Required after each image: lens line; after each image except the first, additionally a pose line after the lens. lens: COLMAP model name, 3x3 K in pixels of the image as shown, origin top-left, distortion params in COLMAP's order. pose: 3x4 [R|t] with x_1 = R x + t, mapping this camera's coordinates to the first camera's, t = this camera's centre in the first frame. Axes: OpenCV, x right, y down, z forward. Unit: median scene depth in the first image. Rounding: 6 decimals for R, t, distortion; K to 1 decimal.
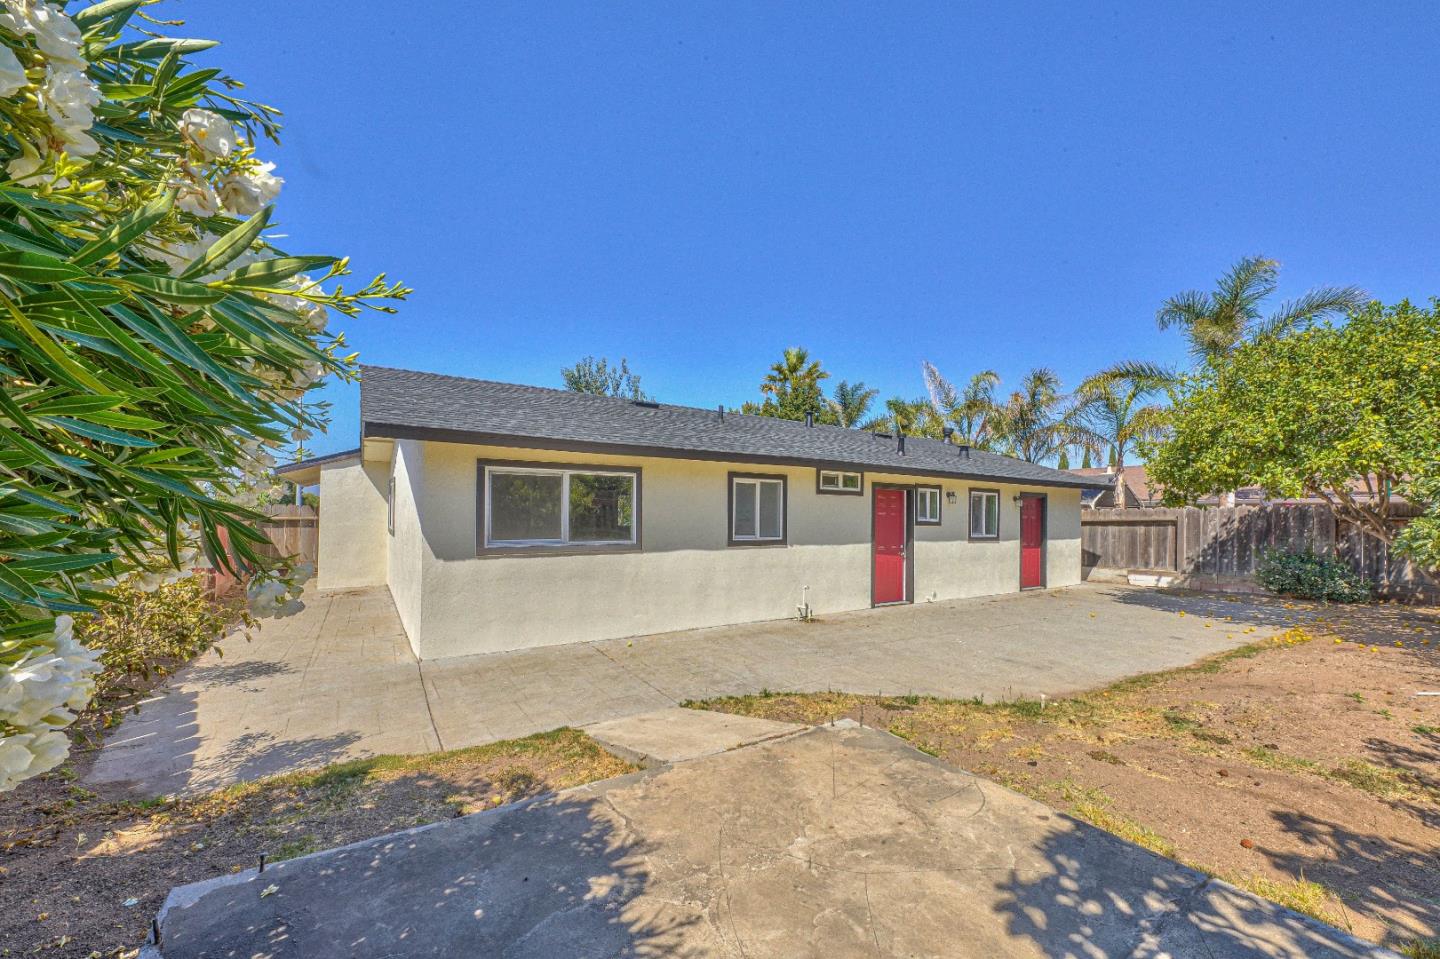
lens RADIAL K [[543.3, 0, 695.4], [0, 543.3, 515.4], [0, 0, 1]] dist [0.000442, -0.000034]
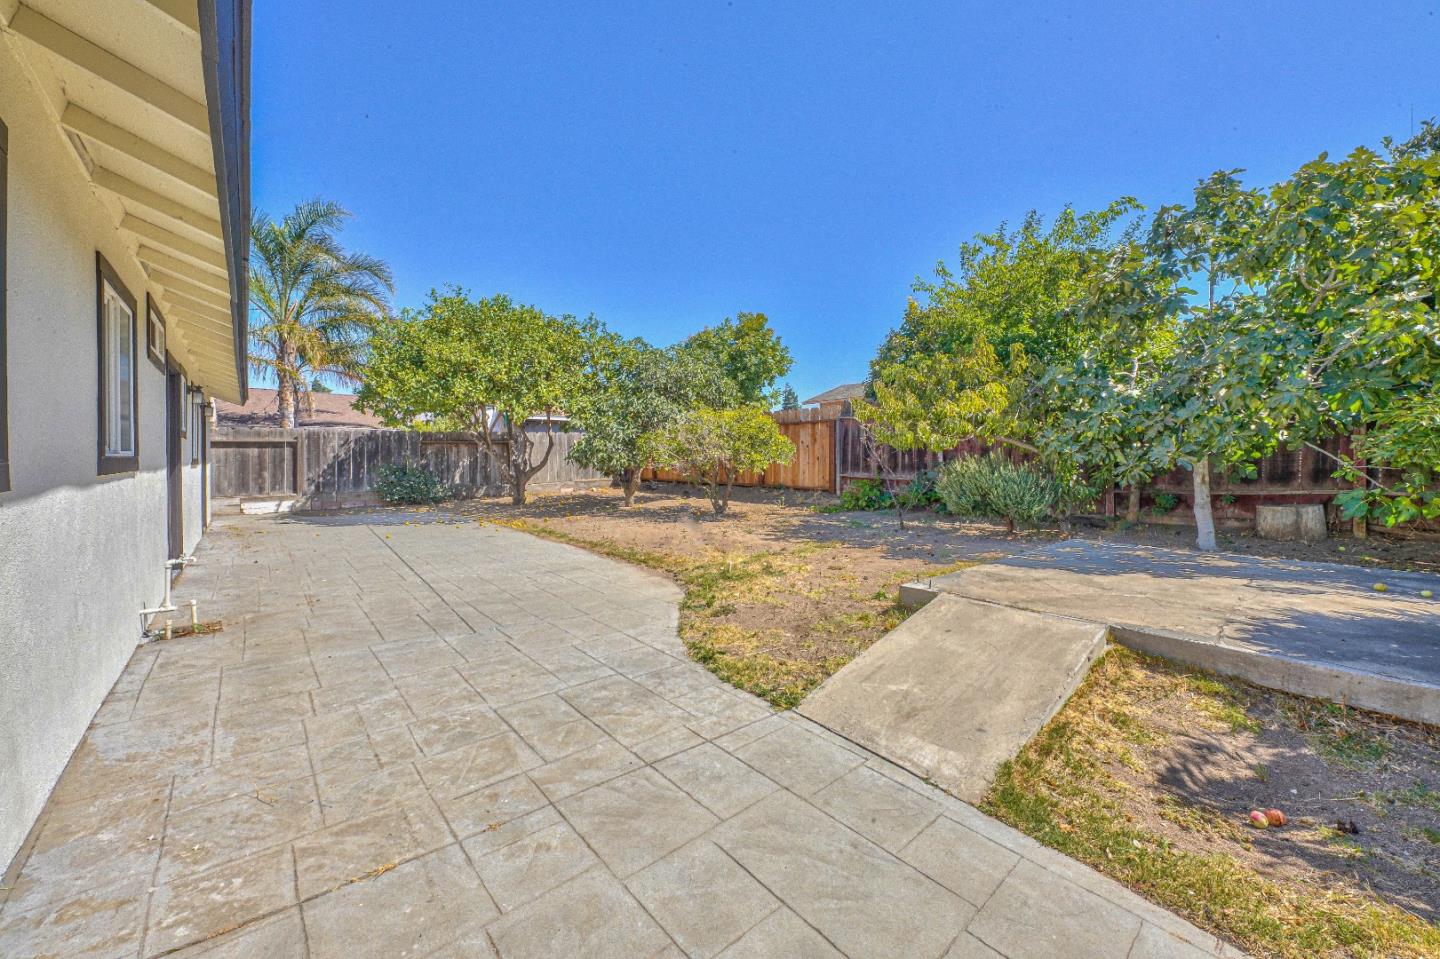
lens RADIAL K [[543.3, 0, 725.4], [0, 543.3, 469.1], [0, 0, 1]] dist [0.000442, -0.000034]
pose [[-0.164205, -0.030005, 0.985970, -0.207517], [-0.007734, 0.999546, 0.029130, 0.024128], [-0.986396, -0.002843, -0.164363, 0.404869]]
